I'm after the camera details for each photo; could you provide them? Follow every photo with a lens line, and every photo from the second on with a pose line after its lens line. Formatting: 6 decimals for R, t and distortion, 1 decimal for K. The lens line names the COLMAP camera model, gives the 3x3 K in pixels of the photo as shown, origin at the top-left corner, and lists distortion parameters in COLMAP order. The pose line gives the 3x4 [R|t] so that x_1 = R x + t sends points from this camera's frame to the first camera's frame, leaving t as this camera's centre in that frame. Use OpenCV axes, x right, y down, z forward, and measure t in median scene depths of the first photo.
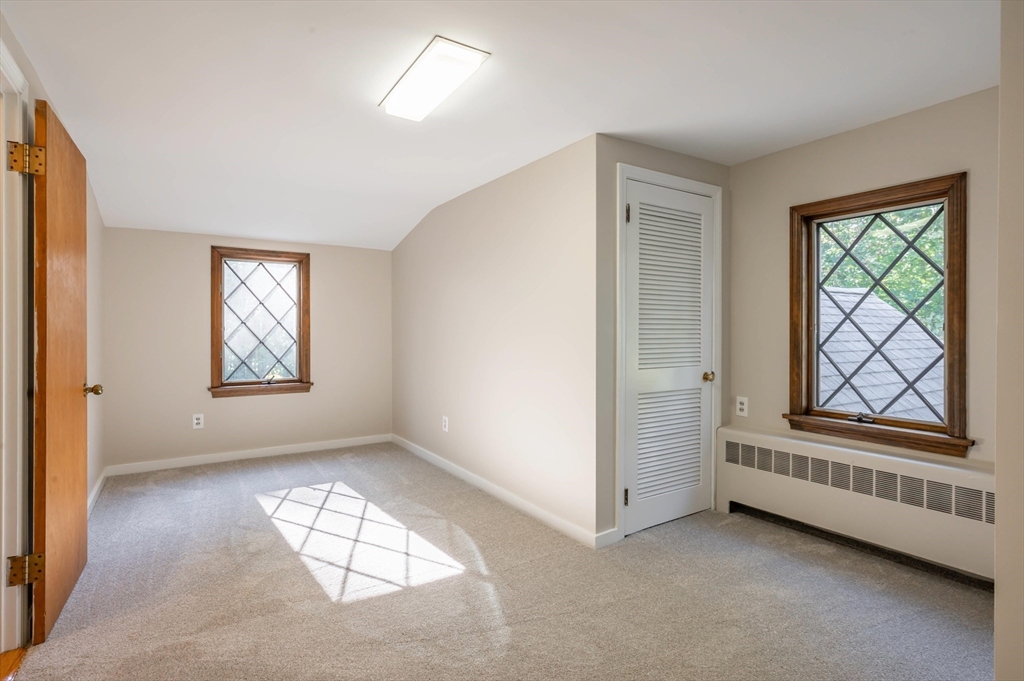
lens RADIAL K [[505.3, 0, 507.0], [0, 505.3, 337.9], [0, 0, 1]] dist [-0.001868, 0.001638]
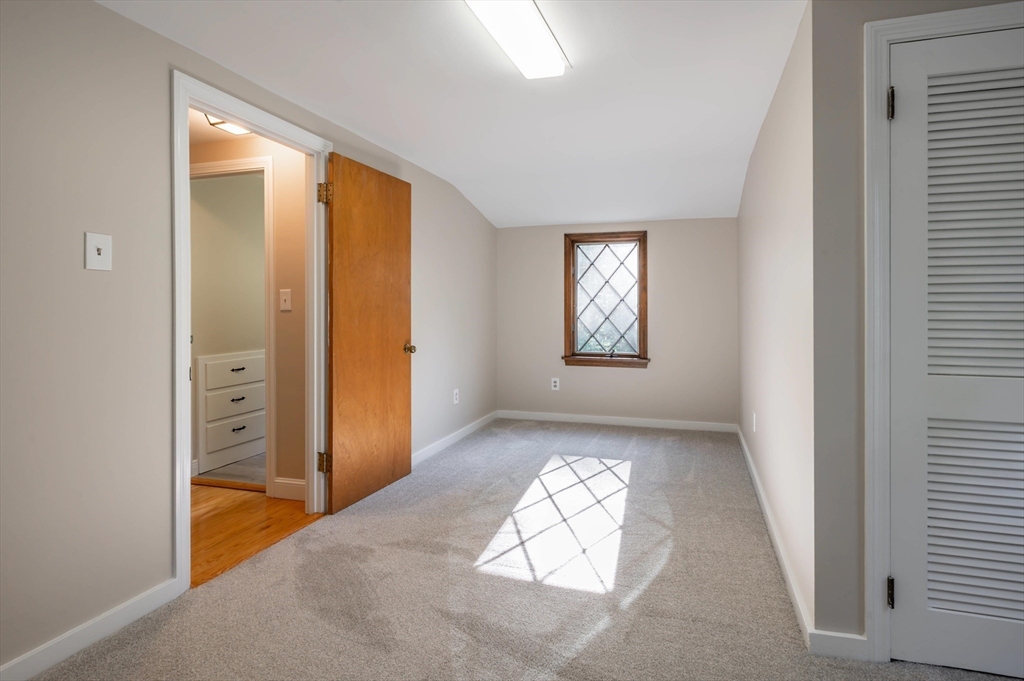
lens RADIAL K [[505.3, 0, 539.1], [0, 505.3, 314.0], [0, 0, 1]] dist [-0.001868, 0.001638]
pose [[0.662199, 0.009881, -0.749263, 0.324082], [-0.012413, 0.999921, 0.002217, -0.000941], [0.749226, 0.007833, 0.662269, 0.250922]]
